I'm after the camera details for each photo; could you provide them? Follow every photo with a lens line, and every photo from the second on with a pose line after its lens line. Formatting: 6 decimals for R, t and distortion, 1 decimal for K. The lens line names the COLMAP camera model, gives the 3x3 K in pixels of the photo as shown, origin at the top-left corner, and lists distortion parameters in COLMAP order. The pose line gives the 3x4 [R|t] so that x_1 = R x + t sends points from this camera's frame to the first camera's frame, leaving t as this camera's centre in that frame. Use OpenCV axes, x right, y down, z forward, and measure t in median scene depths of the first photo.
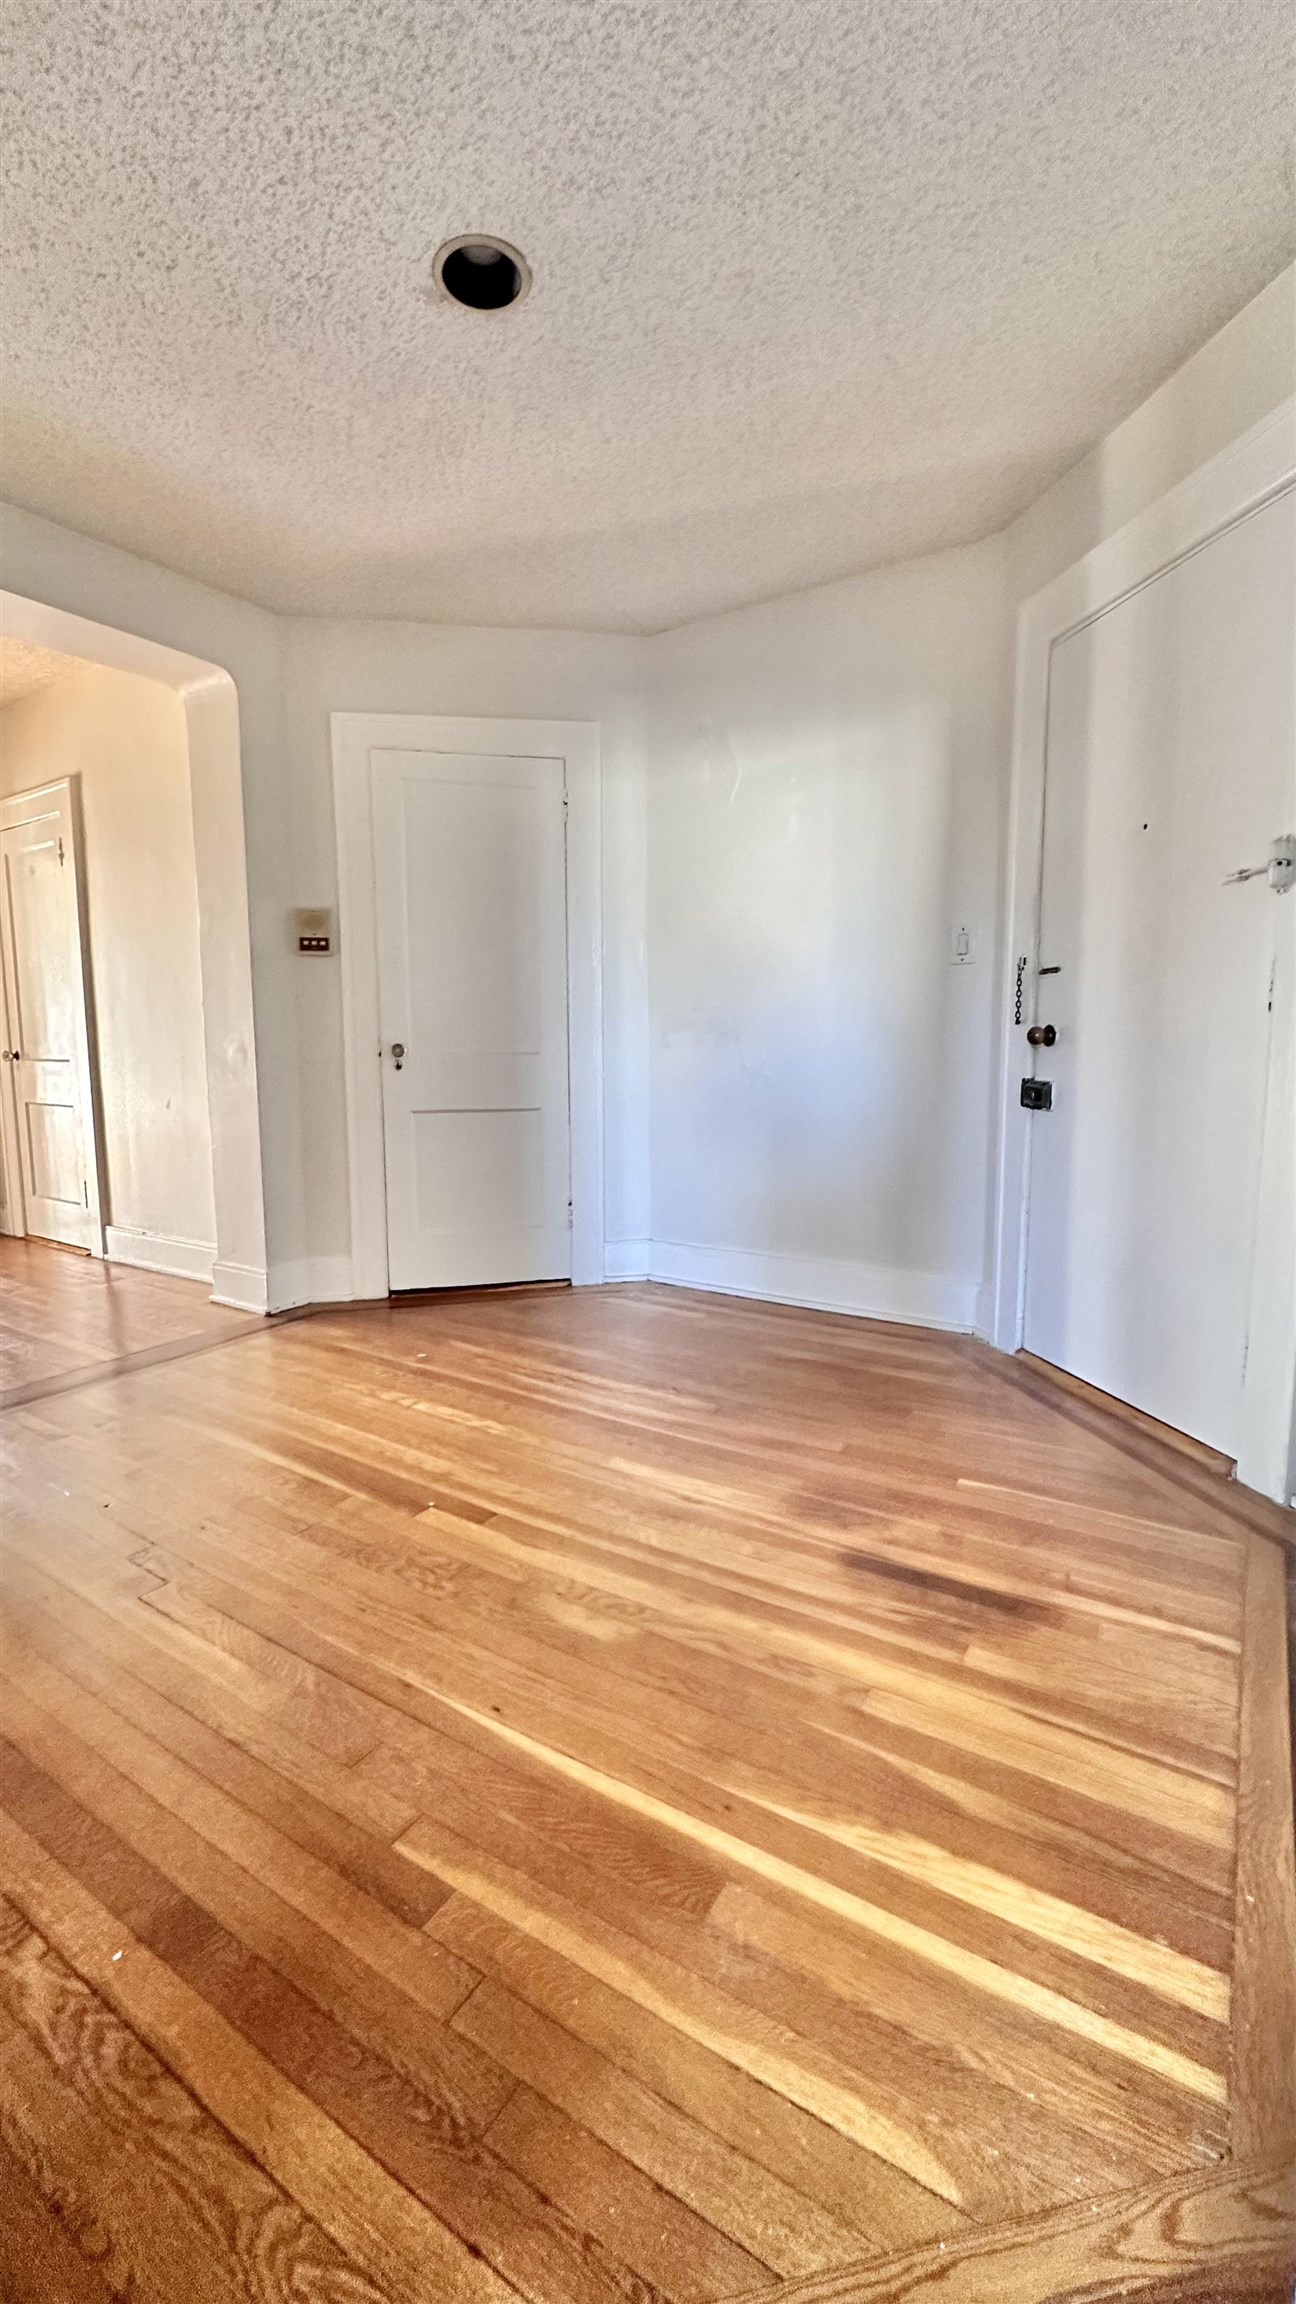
lens RADIAL K [[924.8, 0, 650.8], [0, 924.8, 1151.8], [0, 0, 1]] dist [-0.002367, -0.000099]
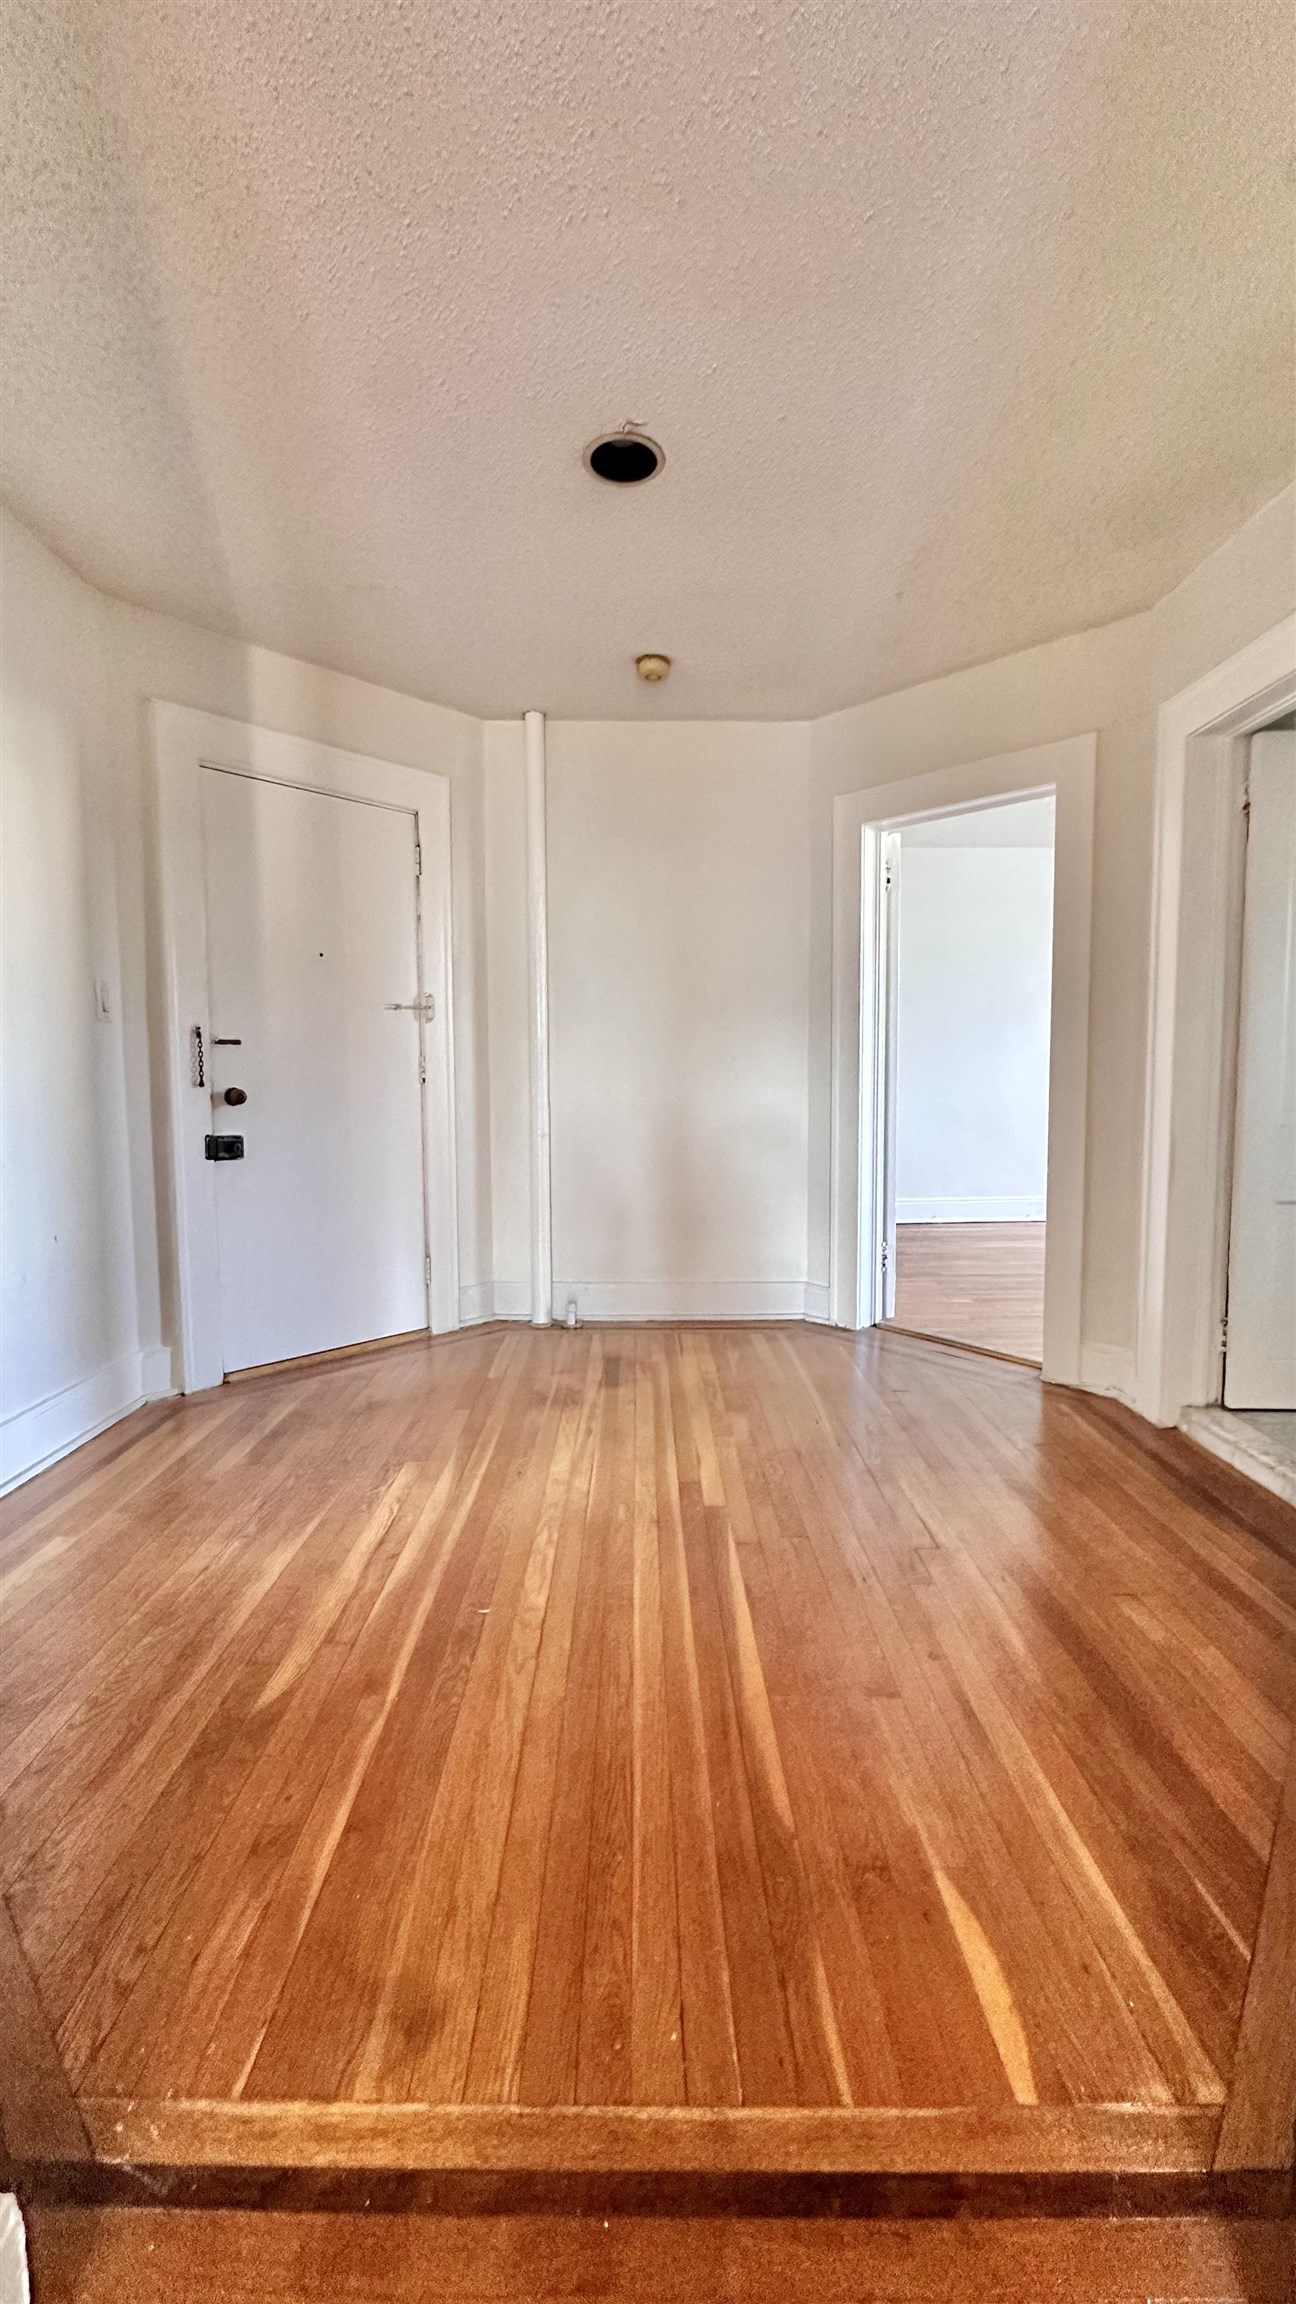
lens RADIAL K [[921.8, 0, 646.7], [0, 921.8, 1147.5], [0, 0, 1]] dist [-0.001951, -0.000367]
pose [[-0.551423, -0.050787, 0.832678, -0.967061], [0.108522, 0.985296, 0.131962, -0.182291], [-0.827137, 0.163131, -0.537804, 1.373561]]
